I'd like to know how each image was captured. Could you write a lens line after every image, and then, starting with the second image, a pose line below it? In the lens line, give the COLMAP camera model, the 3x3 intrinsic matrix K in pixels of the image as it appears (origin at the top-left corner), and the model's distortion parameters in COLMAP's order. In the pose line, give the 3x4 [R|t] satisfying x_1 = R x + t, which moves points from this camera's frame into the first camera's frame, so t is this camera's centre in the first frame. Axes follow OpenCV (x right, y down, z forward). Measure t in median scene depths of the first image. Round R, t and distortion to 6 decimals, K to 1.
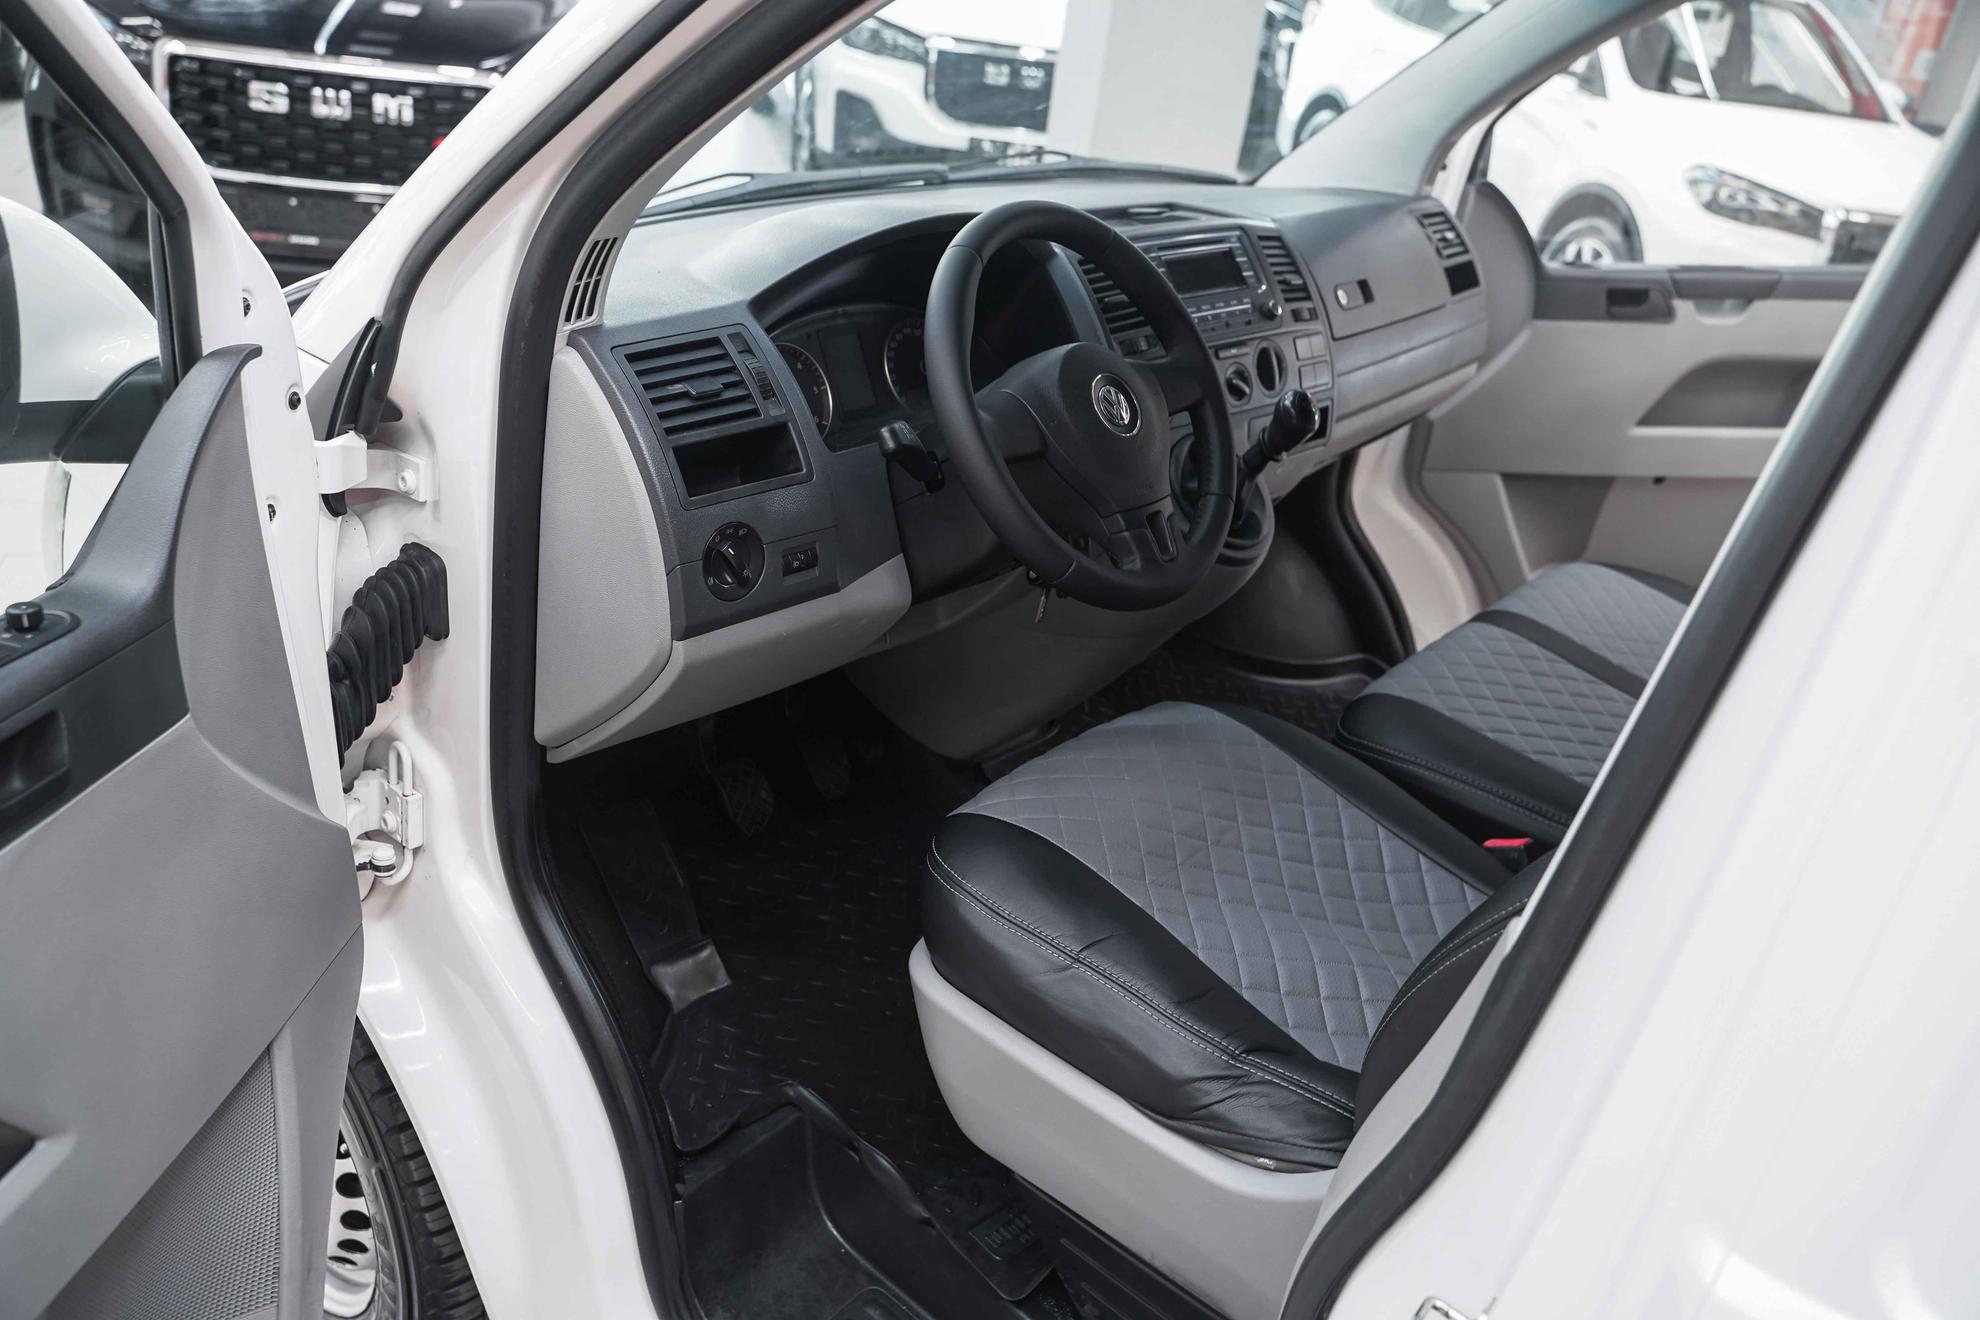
lens RADIAL K [[1615.7, 0, 989.8], [0, 1615.7, 660.1], [0, 0, 1]] dist [-0.008516, 0.010749]
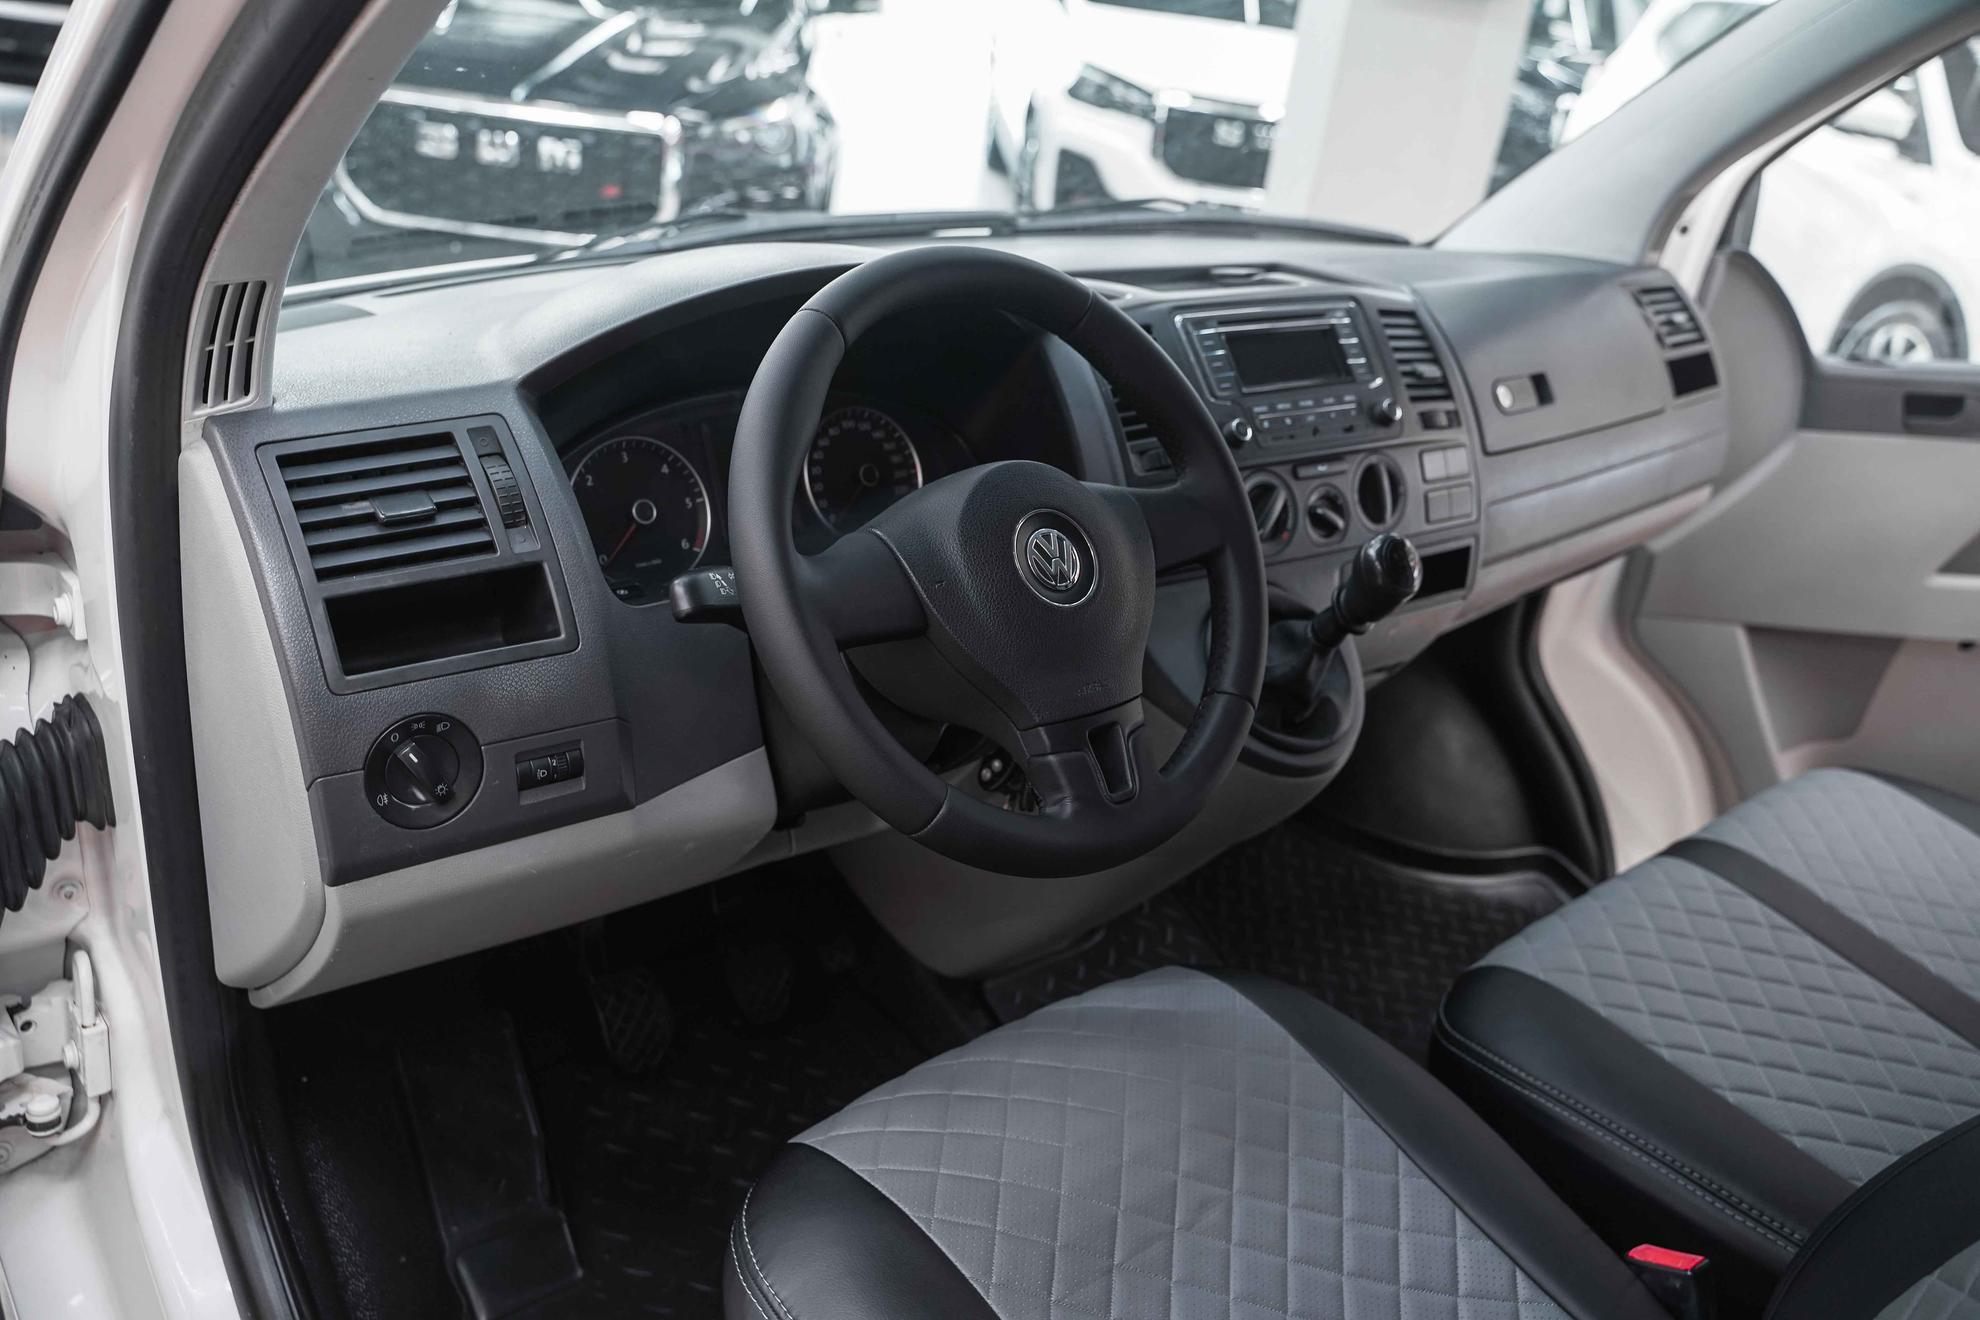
lens RADIAL K [[1615.7, 0, 970.7], [0, 1615.7, 662.3], [0, 0, 1]] dist [-0.008516, 0.010749]
pose [[0.984533, 0.064761, -0.162792, 0.118276], [-0.070725, 0.997011, -0.031105, -0.071601], [0.160291, 0.042138, 0.986170, 0.270698]]
